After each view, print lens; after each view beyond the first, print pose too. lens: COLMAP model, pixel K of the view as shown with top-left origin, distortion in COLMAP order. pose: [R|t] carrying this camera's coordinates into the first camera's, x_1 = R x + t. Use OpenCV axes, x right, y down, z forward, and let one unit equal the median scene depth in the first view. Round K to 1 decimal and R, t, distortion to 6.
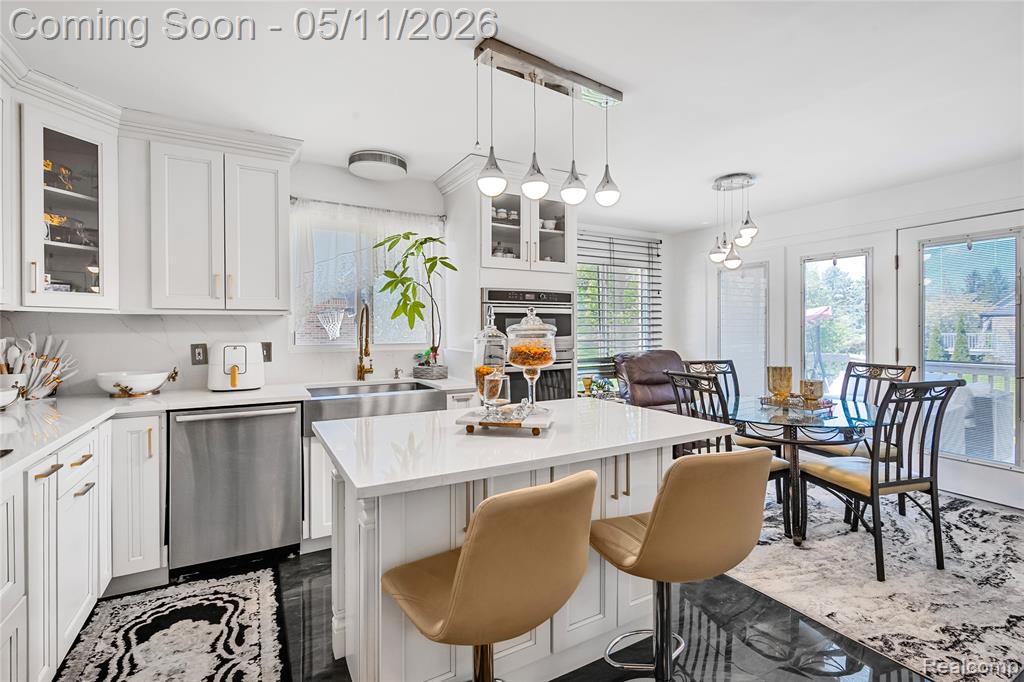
lens RADIAL K [[462.6, 0, 514.3], [0, 462.6, 333.5], [0, 0, 1]] dist [-0.003286, -0.000137]
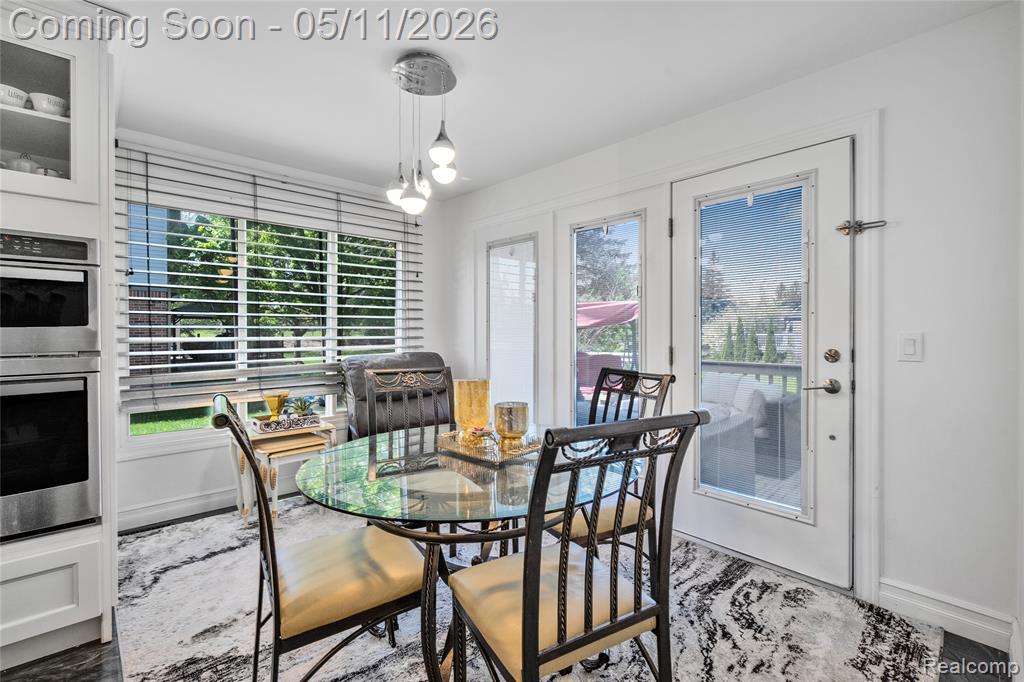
lens RADIAL K [[462.6, 0, 510.6], [0, 462.6, 338.4], [0, 0, 1]] dist [-0.003286, -0.000137]
pose [[0.967961, -0.002687, 0.251088, 0.448837], [0.001037, 0.999977, 0.006707, 0.015312], [-0.251100, -0.006232, 0.967941, 0.401871]]
